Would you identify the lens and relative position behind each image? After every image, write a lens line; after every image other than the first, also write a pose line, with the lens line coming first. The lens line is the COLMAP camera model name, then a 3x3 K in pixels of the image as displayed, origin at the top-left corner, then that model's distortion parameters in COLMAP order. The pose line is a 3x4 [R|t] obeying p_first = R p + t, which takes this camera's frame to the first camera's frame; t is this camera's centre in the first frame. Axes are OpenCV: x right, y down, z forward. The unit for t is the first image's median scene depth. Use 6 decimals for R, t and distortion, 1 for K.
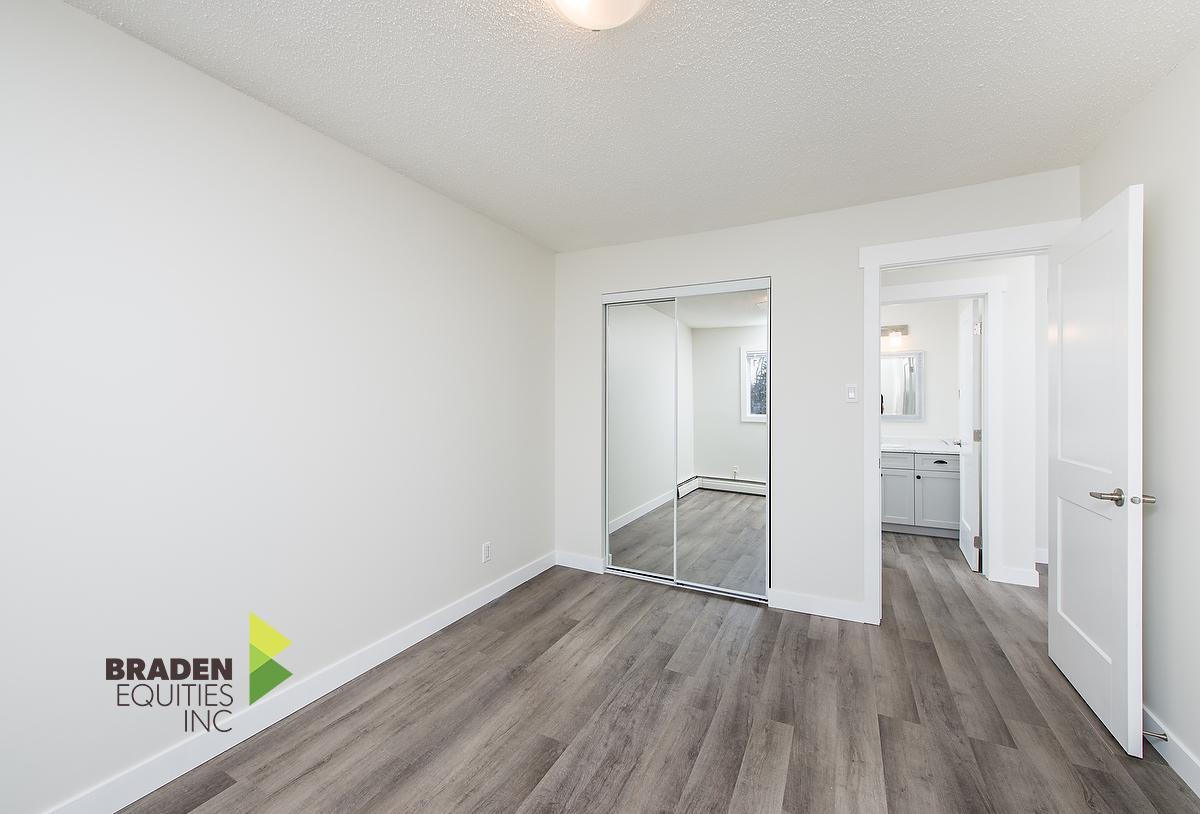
lens RADIAL K [[471.3, 0, 597.8], [0, 471.3, 400.5], [0, 0, 1]] dist [0.001203, -0.001363]
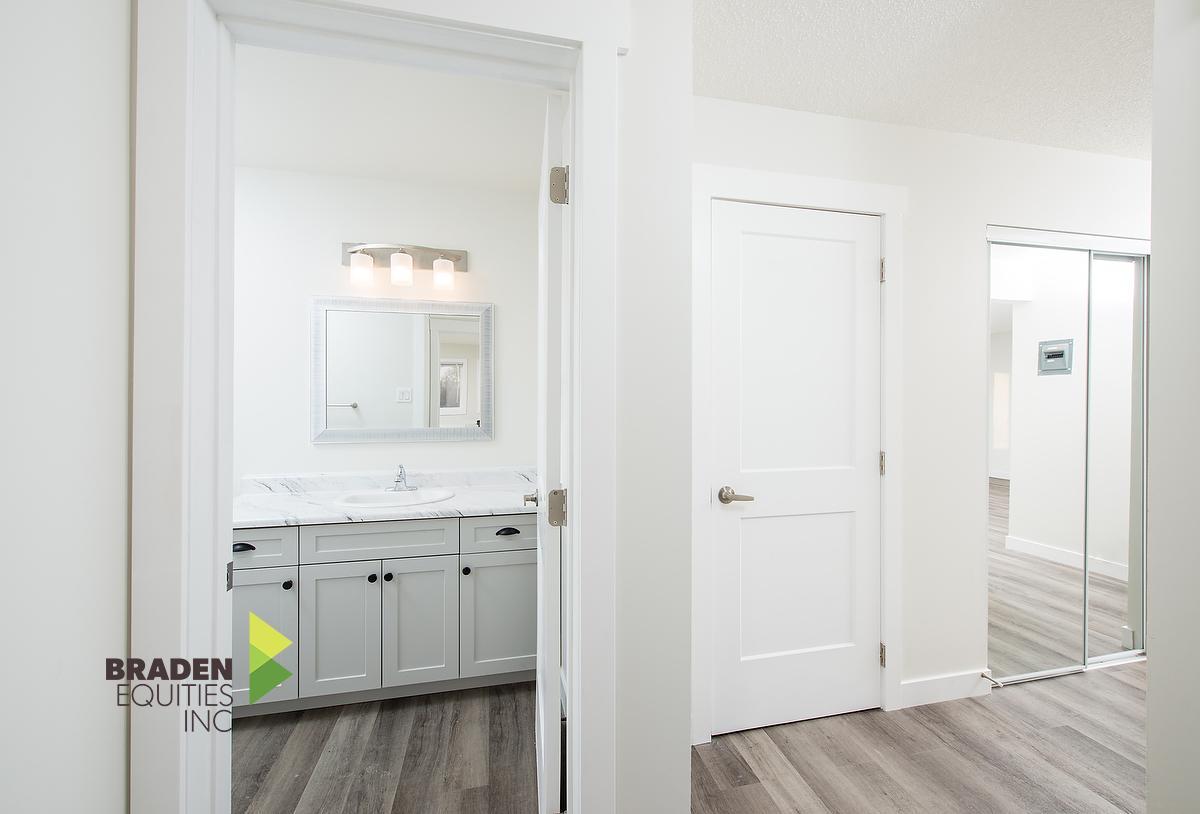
lens RADIAL K [[471.3, 0, 598.1], [0, 471.3, 408.7], [0, 0, 1]] dist [0.001203, -0.001363]
pose [[0.762310, 0.006484, 0.647180, 0.484547], [-0.002659, 0.999973, -0.006886, 0.012864], [-0.647207, 0.003528, 0.762306, 0.579034]]
